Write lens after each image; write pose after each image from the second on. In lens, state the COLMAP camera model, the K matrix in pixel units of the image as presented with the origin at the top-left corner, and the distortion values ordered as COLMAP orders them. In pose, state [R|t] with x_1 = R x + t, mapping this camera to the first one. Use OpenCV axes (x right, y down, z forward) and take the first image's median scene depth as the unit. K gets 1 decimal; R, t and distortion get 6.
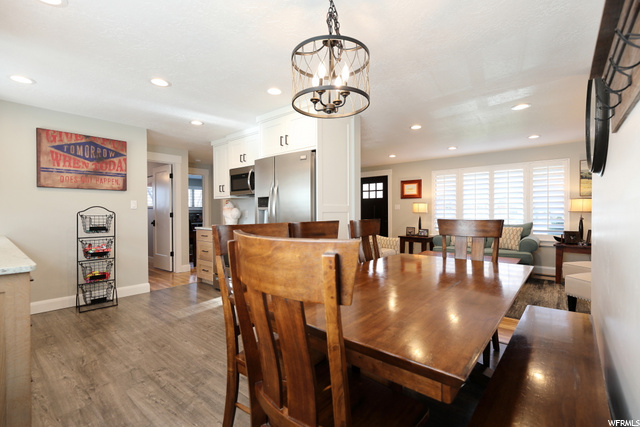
lens RADIAL K [[286.6, 0, 320.6], [0, 286.6, 212.6], [0, 0, 1]] dist [0.002706, -0.001222]
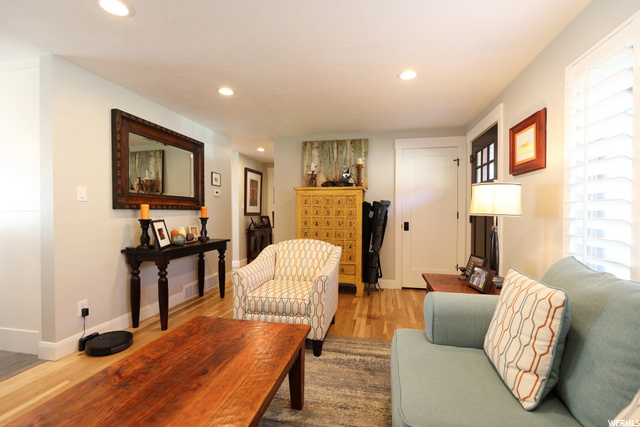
lens RADIAL K [[286.6, 0, 322.3], [0, 286.6, 214.3], [0, 0, 1]] dist [0.002706, -0.001222]
pose [[0.478096, 0.010502, -0.878245, 0.901465], [-0.006215, 0.999944, 0.008574, -0.003824], [0.878286, 0.001359, 0.478134, 1.134880]]
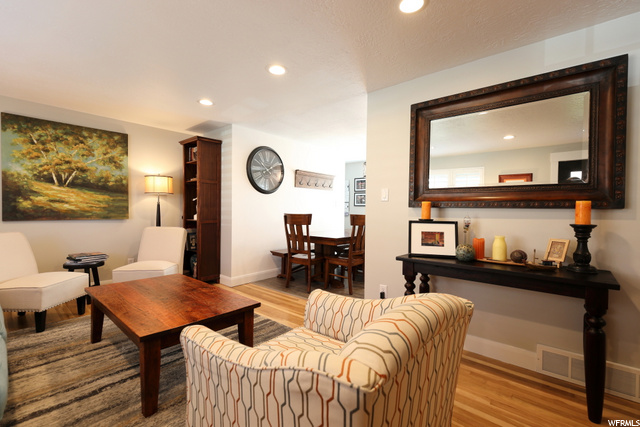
lens RADIAL K [[286.6, 0, 321.8], [0, 286.6, 213.8], [0, 0, 1]] dist [0.002706, -0.001222]
pose [[-0.999826, -0.009548, 0.016015, 0.243139], [-0.009268, 0.999805, 0.017462, -0.002133], [-0.016179, 0.017311, -0.999719, 1.721634]]
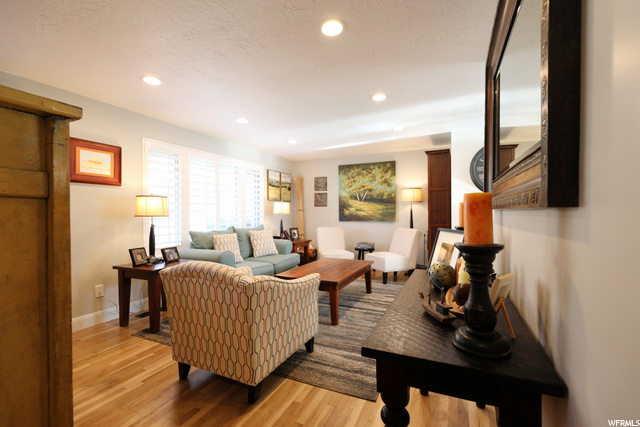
lens RADIAL K [[286.6, 0, 320.9], [0, 286.6, 213.5], [0, 0, 1]] dist [0.002706, -0.001222]
pose [[-0.259770, 0.000649, 0.965670, -0.349623], [0.009050, 0.999957, 0.001763, -0.005586], [-0.965628, 0.009198, -0.259765, 1.421453]]
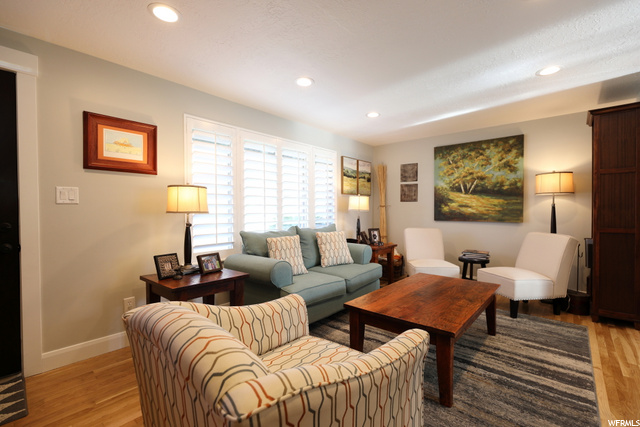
lens RADIAL K [[286.6, 0, 321.1], [0, 286.6, 213.6], [0, 0, 1]] dist [0.002706, -0.001222]
pose [[0.013781, -0.010599, 0.999849, -0.053937], [0.004267, 0.999935, 0.010542, -0.003583], [-0.999896, 0.004122, 0.013826, 1.372210]]
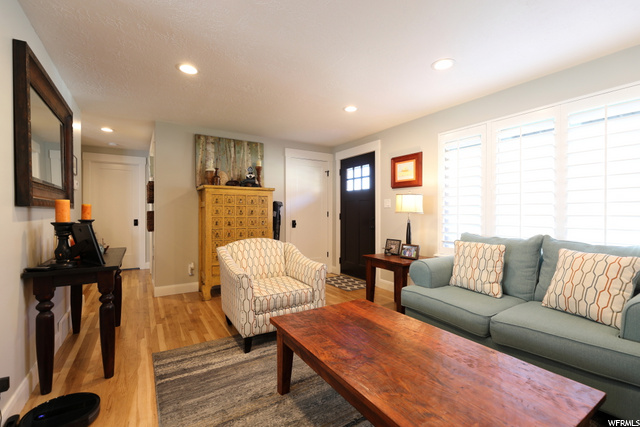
lens RADIAL K [[286.6, 0, 321.5], [0, 286.6, 213.8], [0, 0, 1]] dist [0.002706, -0.001222]
pose [[0.952972, 0.002650, -0.303046, 0.593685], [-0.002360, 0.999996, 0.001321, 0.002339], [0.303048, -0.000543, 0.952975, 0.753383]]
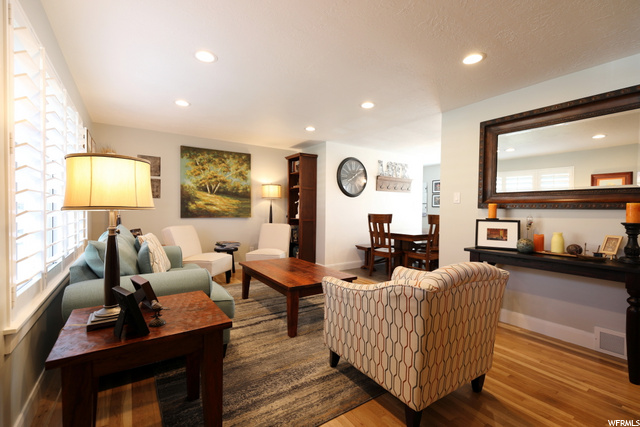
lens RADIAL K [[286.6, 0, 322.5], [0, 286.6, 213.5], [0, 0, 1]] dist [0.002706, -0.001222]
pose [[-0.962256, -0.012605, 0.271855, 0.250007], [-0.008686, 0.999840, 0.015614, -0.002009], [-0.272009, 0.012663, -0.962211, 1.938541]]
